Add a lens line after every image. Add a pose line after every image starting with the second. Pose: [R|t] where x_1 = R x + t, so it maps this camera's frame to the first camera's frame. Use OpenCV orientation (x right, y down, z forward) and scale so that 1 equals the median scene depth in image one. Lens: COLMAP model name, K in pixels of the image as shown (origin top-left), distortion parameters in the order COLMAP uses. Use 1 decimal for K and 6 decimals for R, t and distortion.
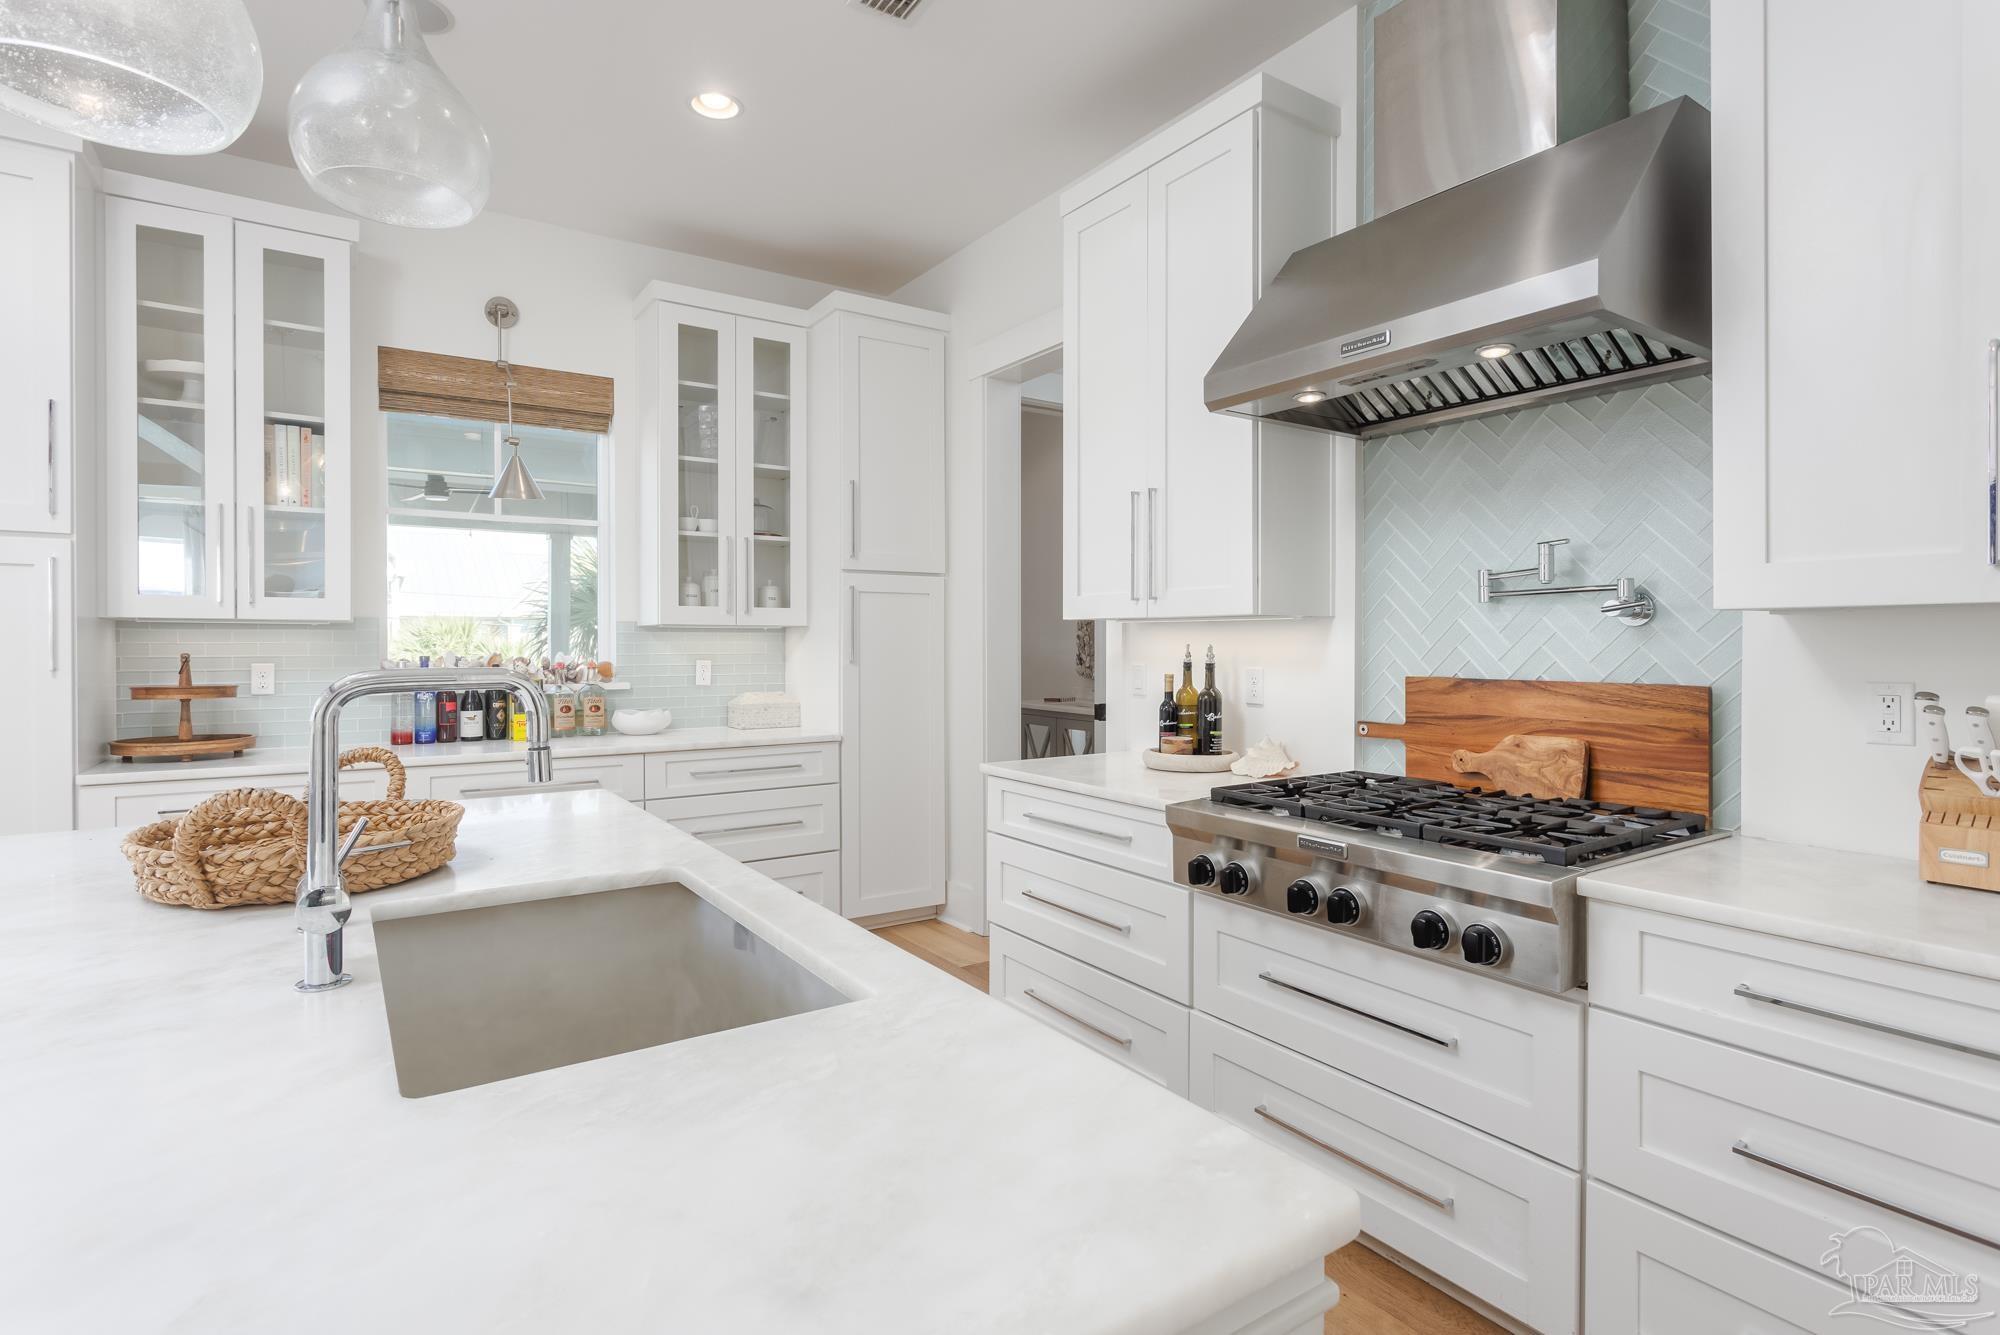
lens RADIAL K [[1014.2, 0, 1000.6], [0, 1014.2, 655.6], [0, 0, 1]] dist [-0.012919, 0.006085]
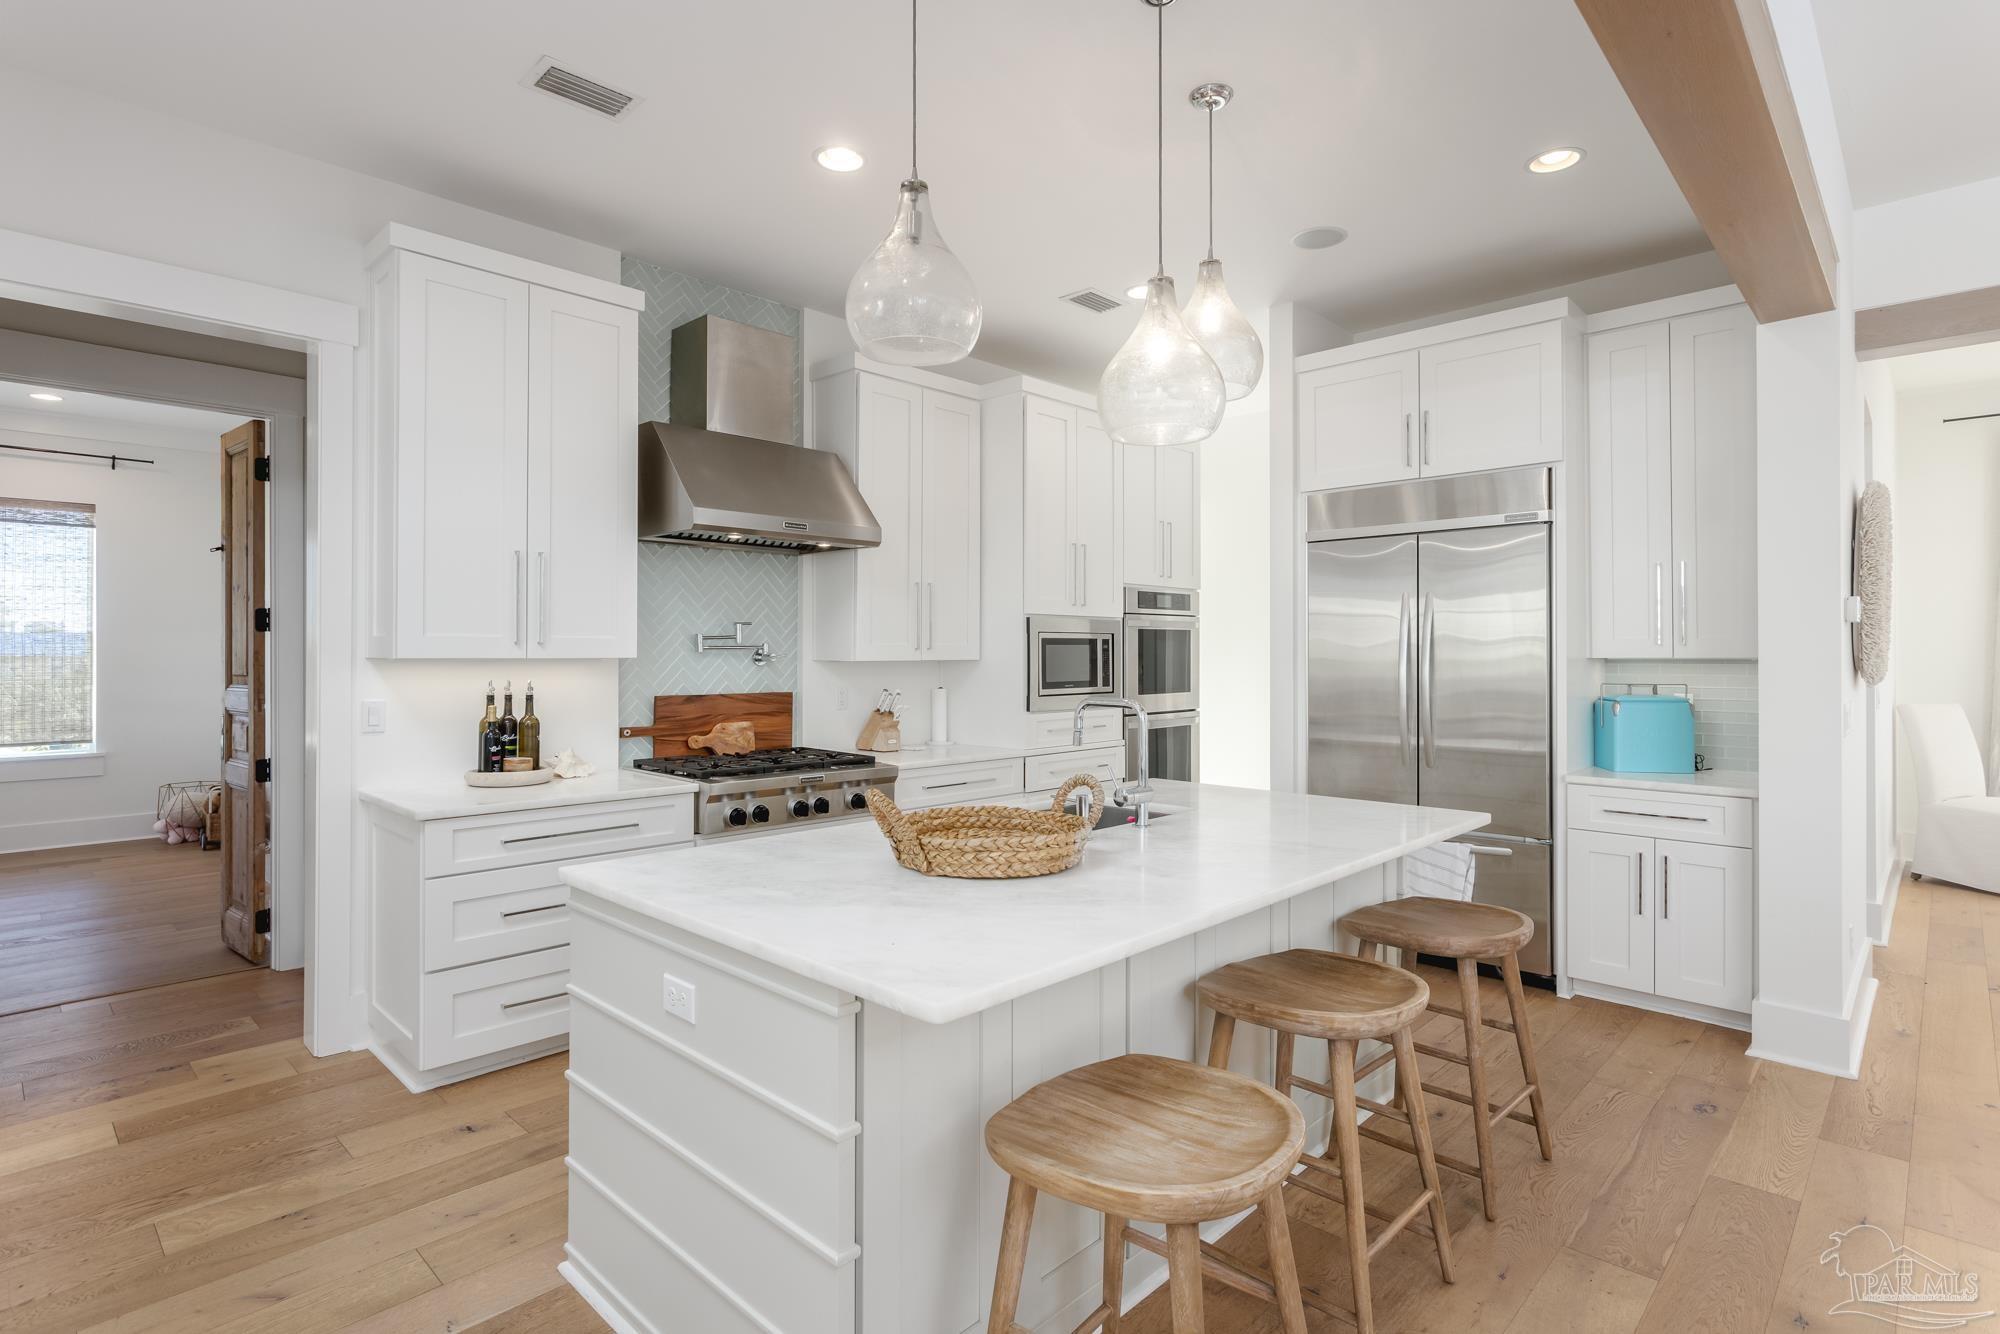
lens RADIAL K [[1014.2, 0, 999.4], [0, 1014.2, 659.1], [0, 0, 1]] dist [-0.012919, 0.006085]
pose [[-0.208660, -0.003365, 0.977982, -1.365865], [0.015122, 0.999863, 0.006667, -0.043255], [-0.977871, 0.016180, -0.208581, 0.842427]]
